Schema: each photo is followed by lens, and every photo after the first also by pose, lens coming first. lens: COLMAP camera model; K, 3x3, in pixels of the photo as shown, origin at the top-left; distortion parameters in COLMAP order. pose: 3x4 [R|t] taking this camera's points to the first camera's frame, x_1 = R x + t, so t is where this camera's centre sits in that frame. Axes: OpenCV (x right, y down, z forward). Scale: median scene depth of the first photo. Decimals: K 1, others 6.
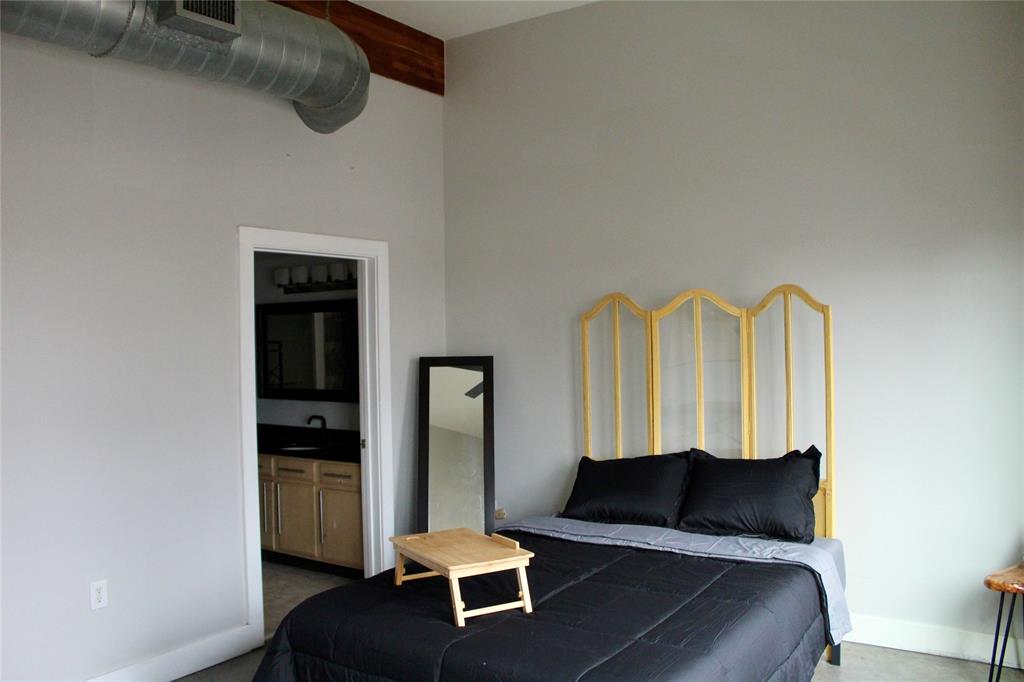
lens RADIAL K [[861.5, 0, 508.6], [0, 861.5, 340.1], [0, 0, 1]] dist [-0.168296, 0.141739]
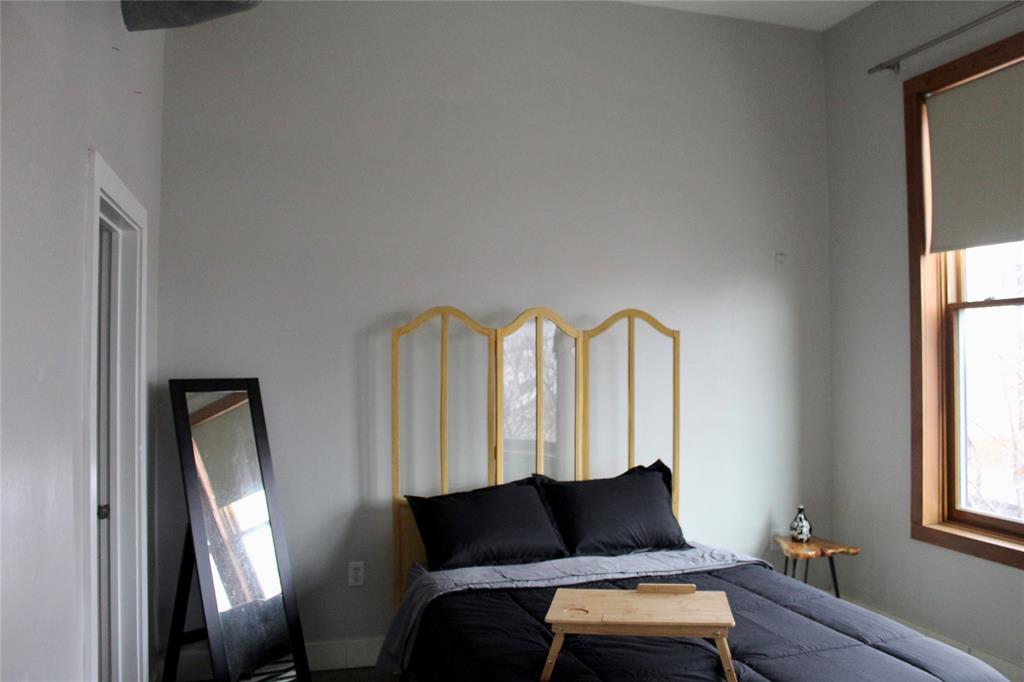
lens RADIAL K [[861.5, 0, 513.9], [0, 861.5, 333.4], [0, 0, 1]] dist [-0.168296, 0.141739]
pose [[0.619300, 0.039440, 0.784163, -0.602512], [-0.009864, 0.999050, -0.042458, 0.011226], [-0.785093, 0.018559, 0.619100, 0.449875]]
